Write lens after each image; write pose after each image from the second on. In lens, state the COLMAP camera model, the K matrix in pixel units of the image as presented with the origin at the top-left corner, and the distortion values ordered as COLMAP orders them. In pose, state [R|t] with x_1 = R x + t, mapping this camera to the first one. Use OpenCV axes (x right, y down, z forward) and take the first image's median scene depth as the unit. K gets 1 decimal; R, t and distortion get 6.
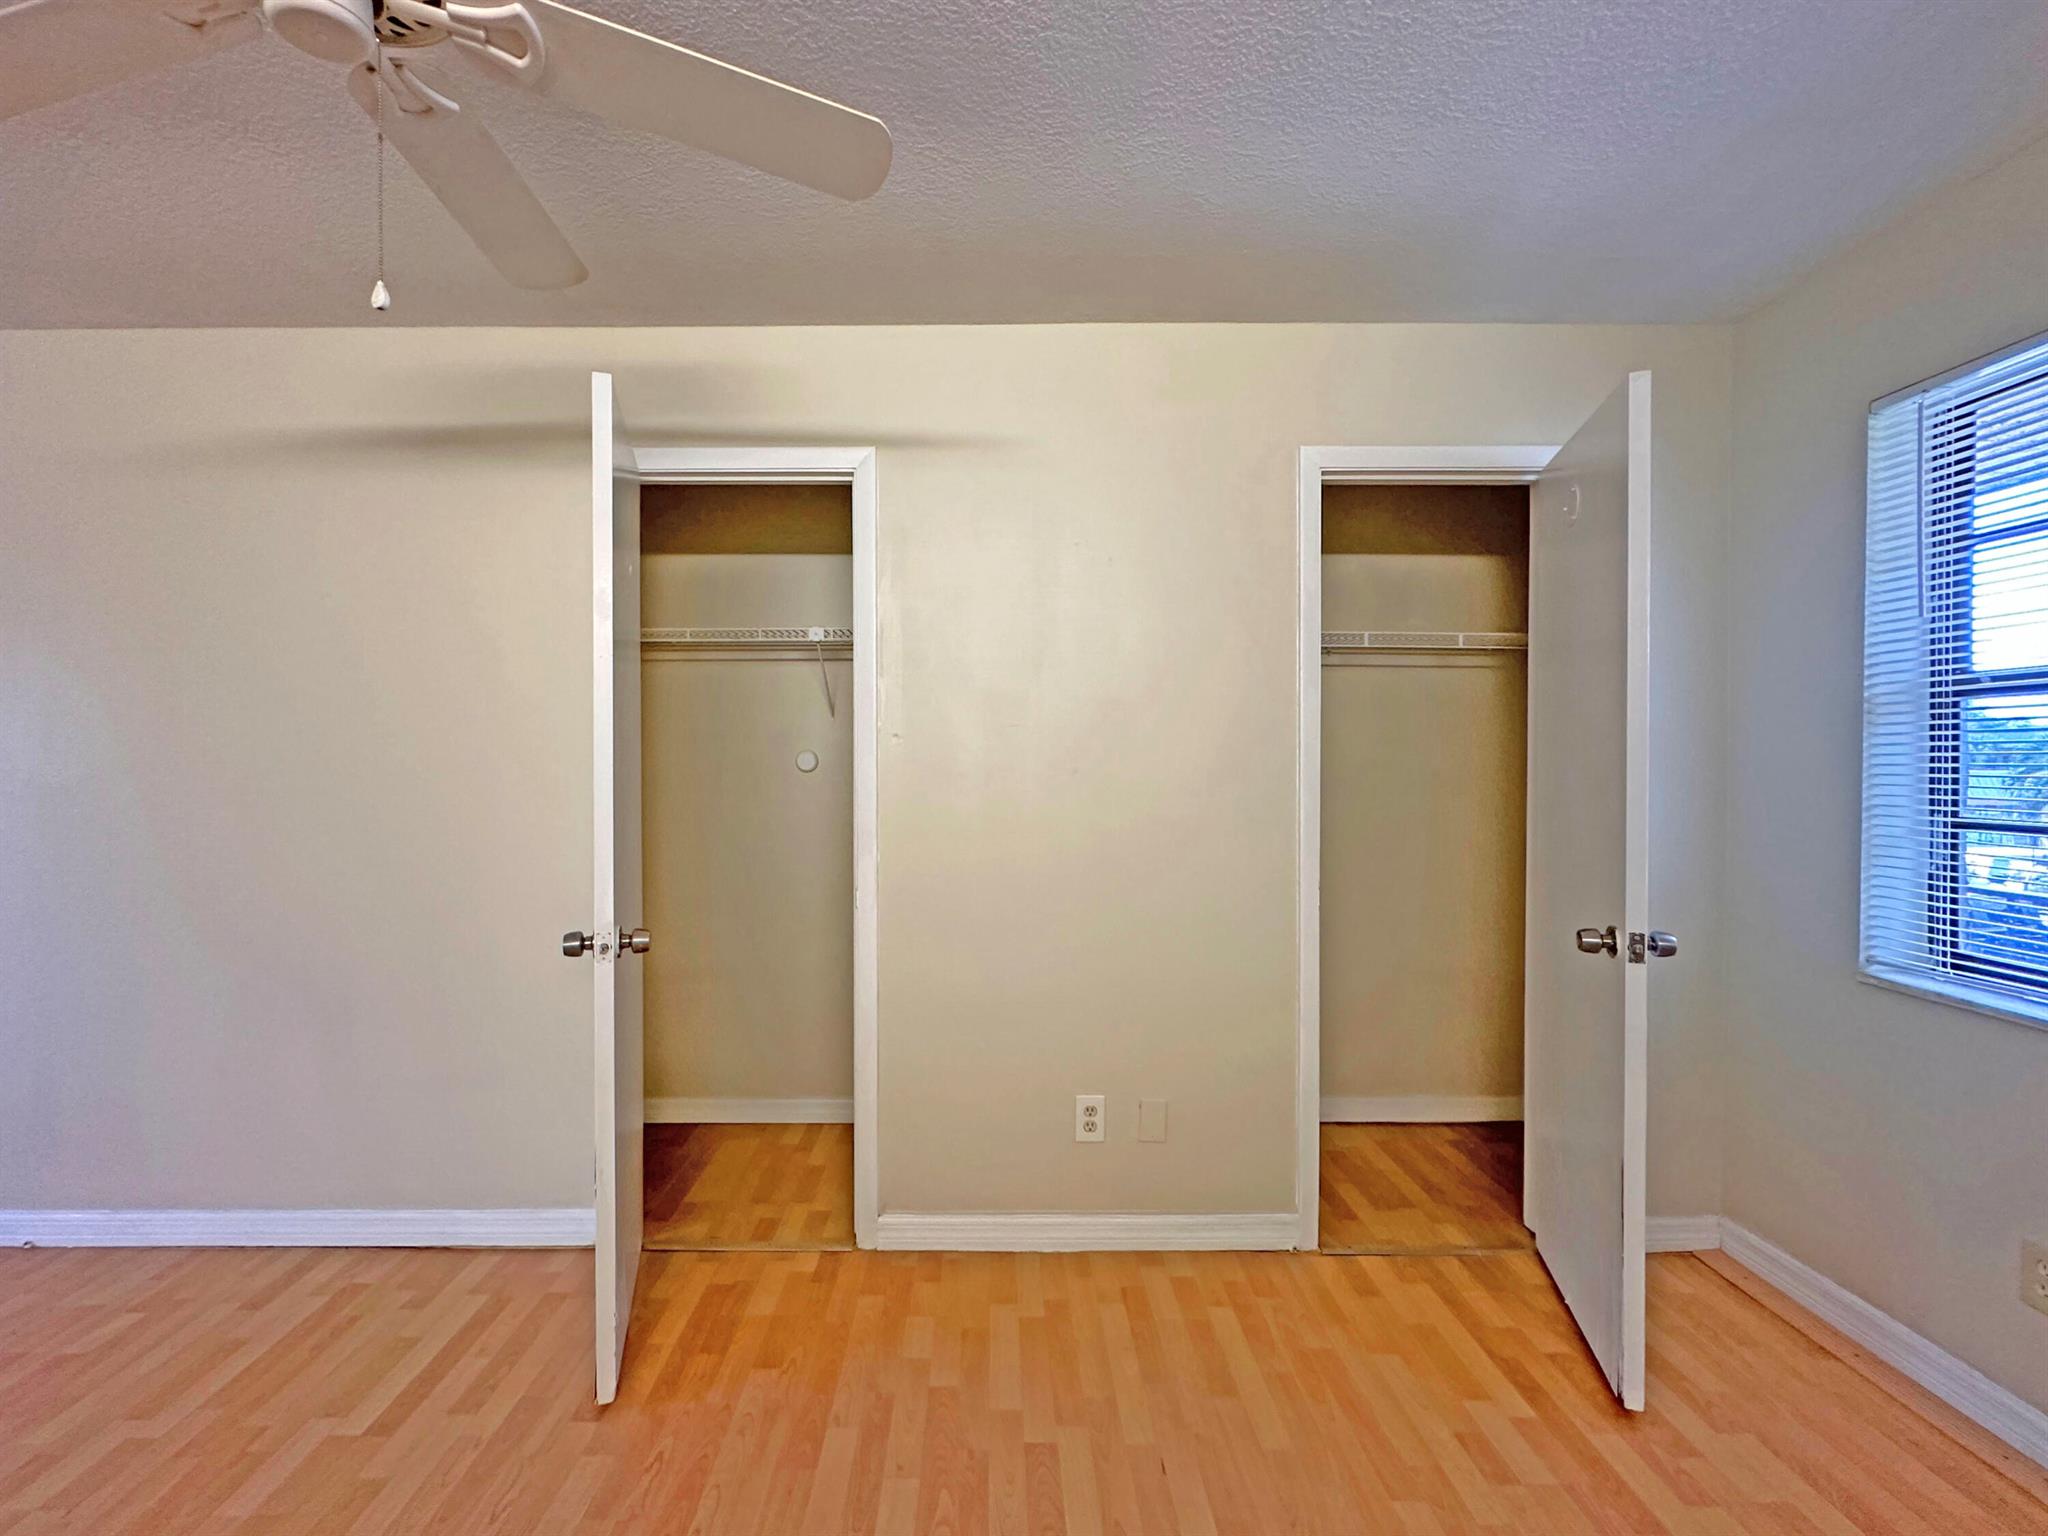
lens RADIAL K [[864.8, 0, 1000.2], [0, 864.8, 766.9], [0, 0, 1]] dist [-0.000693, 0.000166]
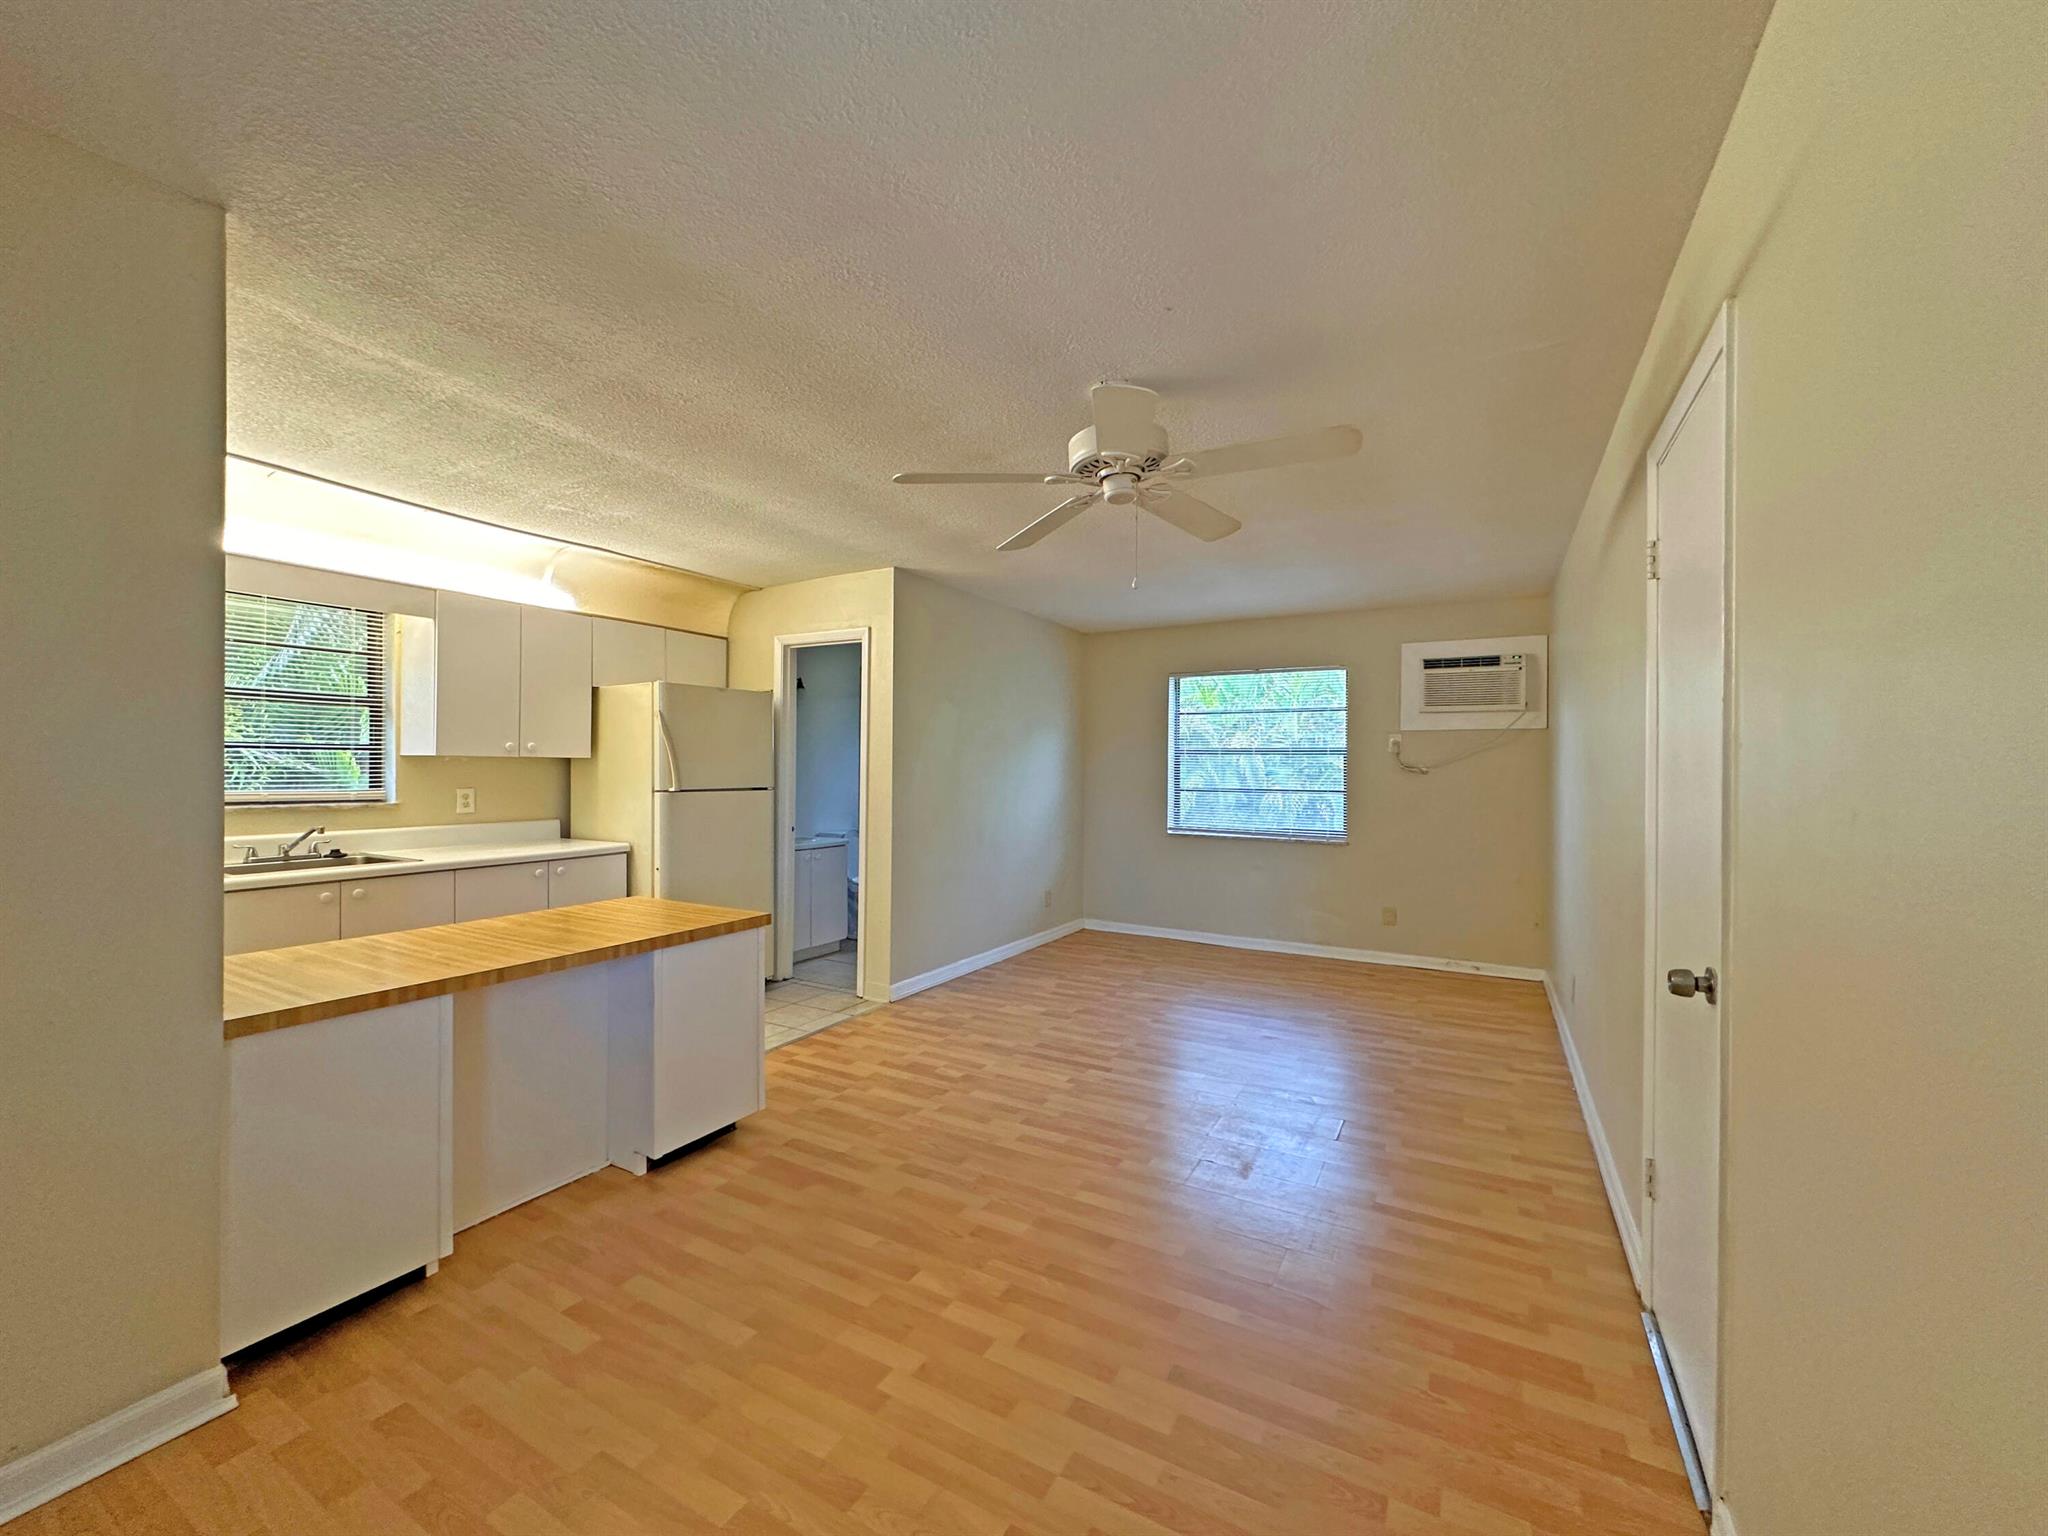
lens RADIAL K [[810.8, 0, 1024.0], [0, 810.8, 768.0], [0, 0, 1]] dist [-0.000609, -0.000034]
pose [[-0.485361, -0.004848, -0.874300, 0.733166], [-0.015052, 0.999883, 0.002812, -0.017874], [0.874184, 0.014525, -0.485377, 0.952171]]
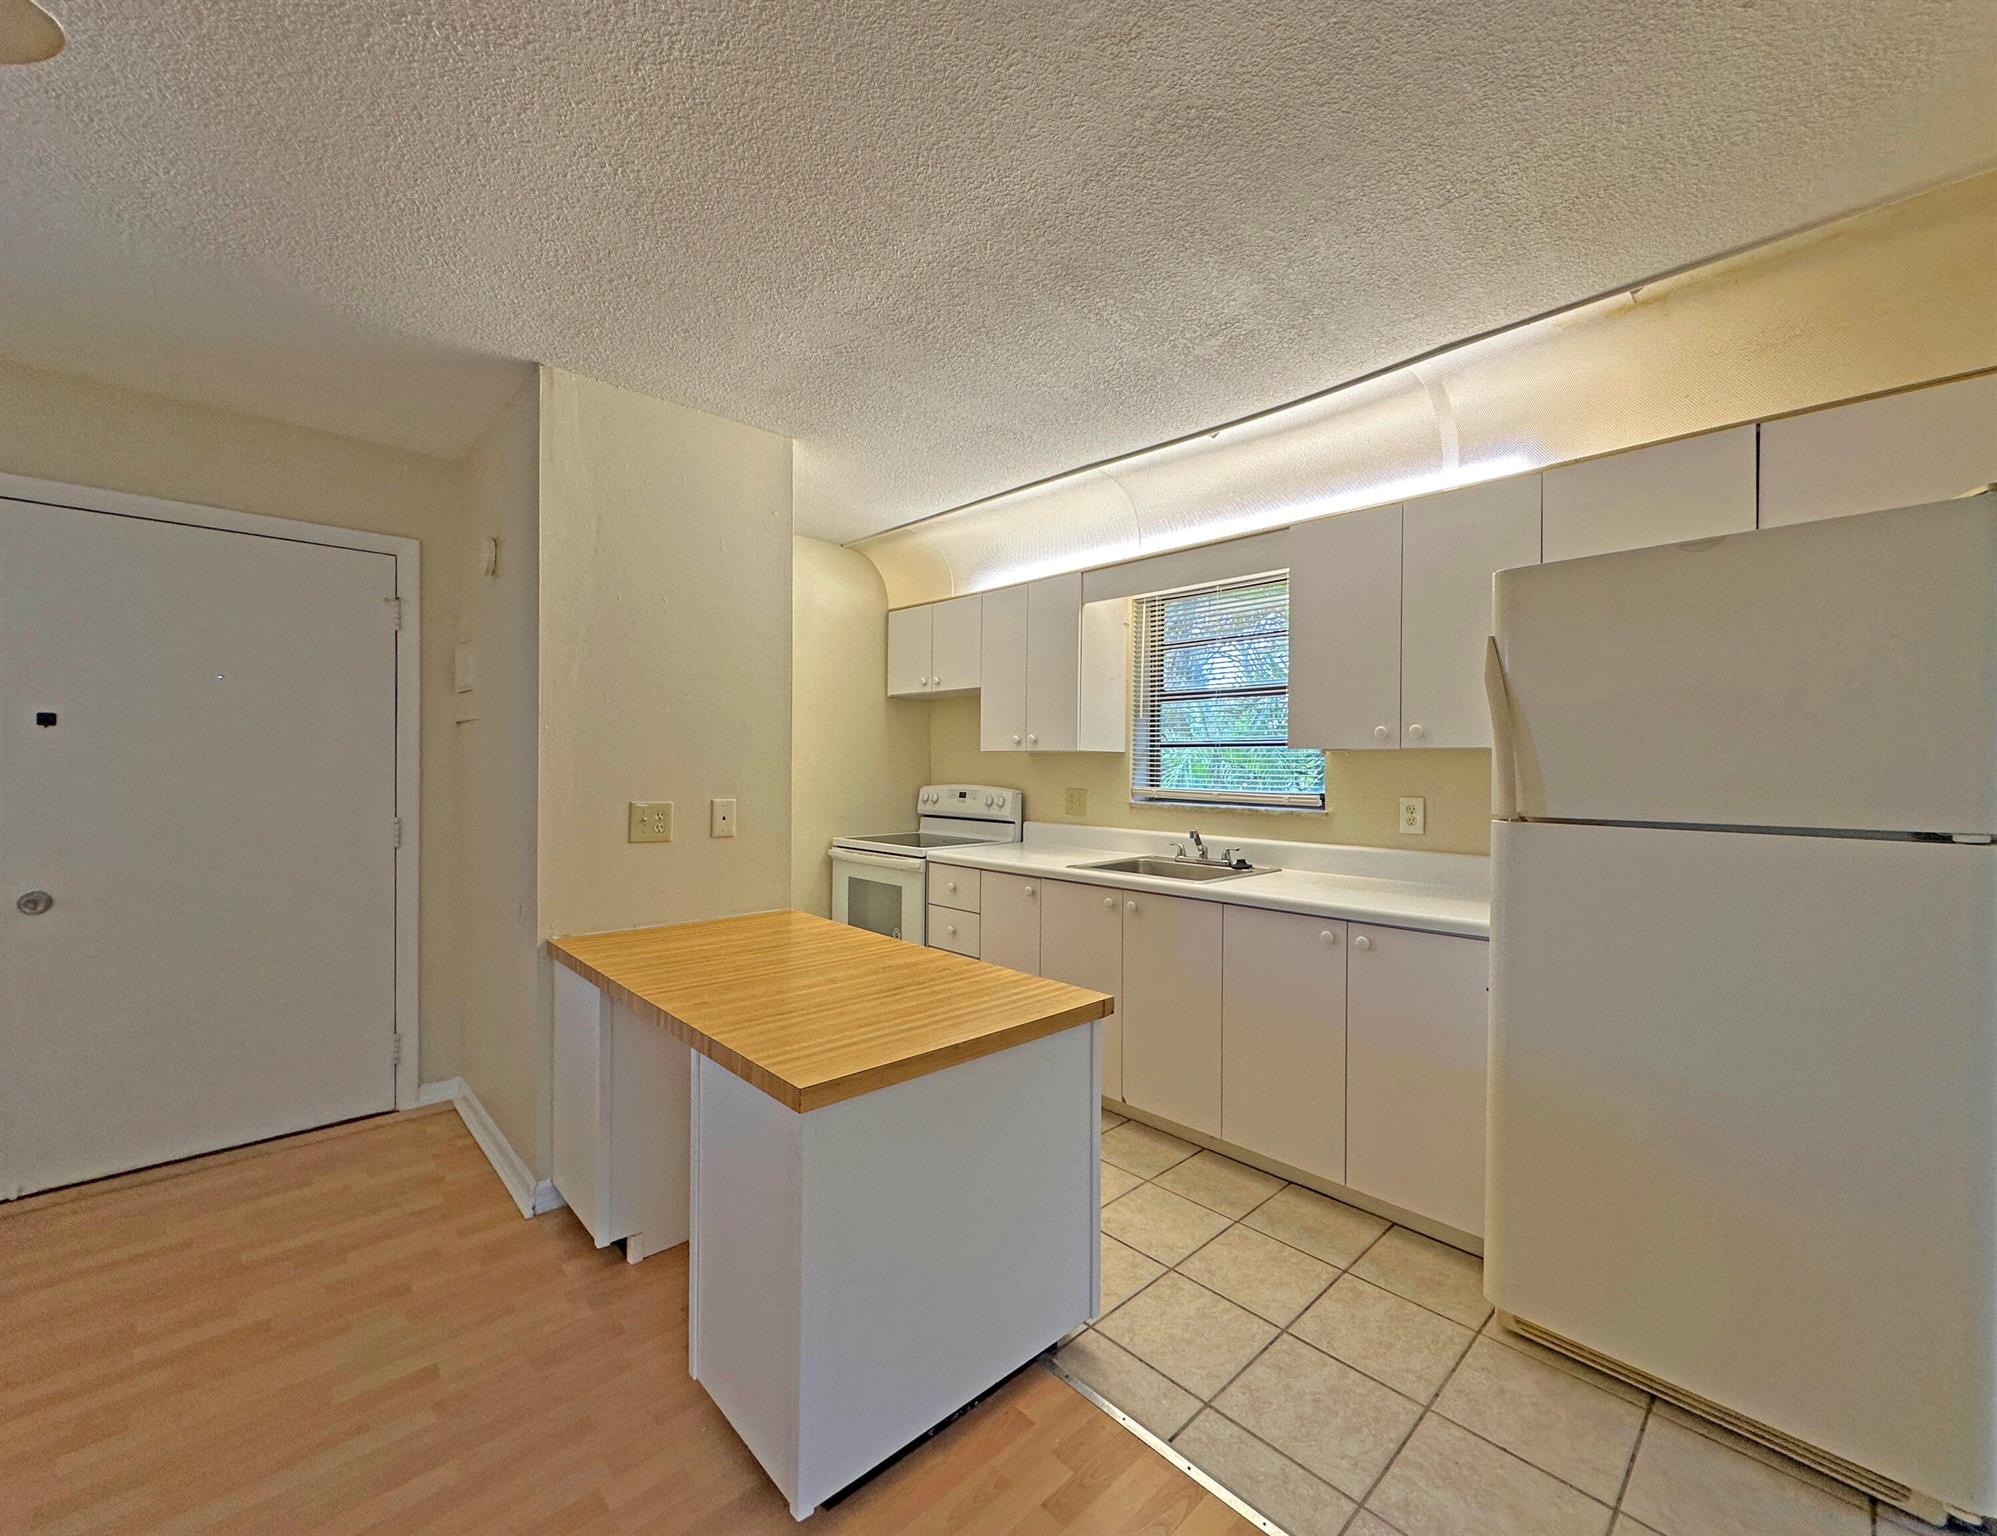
lens RADIAL K [[820.9, 0, 1025.8], [0, 820.9, 770.3], [0, 0, 1]] dist [-0.000708, 0.000207]
pose [[-0.709117, -0.008436, 0.705040, -0.915839], [-0.001532, 0.999944, 0.010424, 0.000833], [-0.705089, 0.006311, -0.709091, 0.178393]]
